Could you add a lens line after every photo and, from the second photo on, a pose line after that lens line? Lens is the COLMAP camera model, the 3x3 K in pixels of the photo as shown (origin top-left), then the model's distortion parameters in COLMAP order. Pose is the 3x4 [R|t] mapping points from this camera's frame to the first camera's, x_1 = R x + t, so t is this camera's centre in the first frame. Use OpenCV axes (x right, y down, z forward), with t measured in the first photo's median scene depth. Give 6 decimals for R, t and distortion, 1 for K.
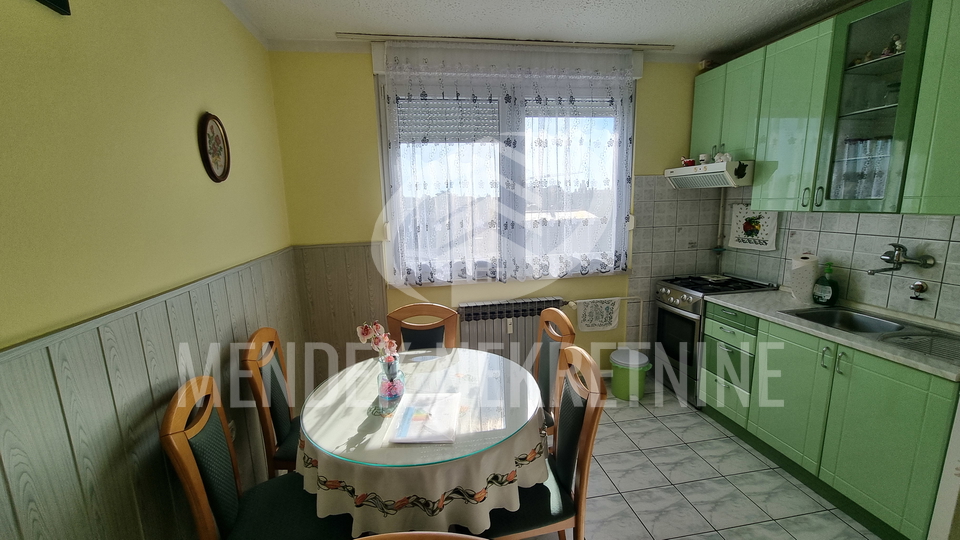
lens RADIAL K [[388.9, 0, 474.9], [0, 388.9, 270.9], [0, 0, 1]] dist [0.002327, 0.000223]
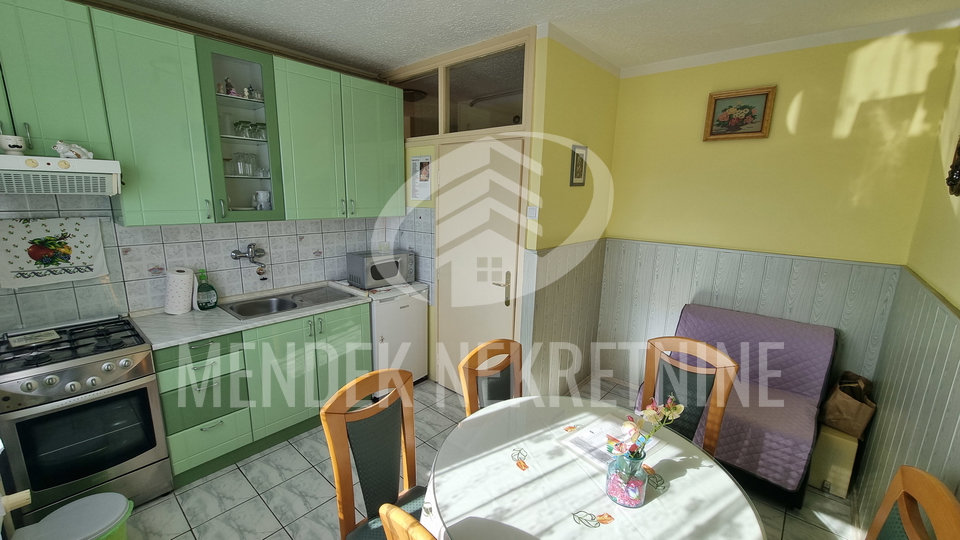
lens RADIAL K [[388.9, 0, 473.7], [0, 388.9, 274.0], [0, 0, 1]] dist [0.002327, 0.000223]
pose [[-0.622921, -0.151089, 0.767556, -0.361866], [0.134275, 0.945959, 0.295180, -0.221971], [-0.770675, 0.286938, -0.568970, 1.030557]]
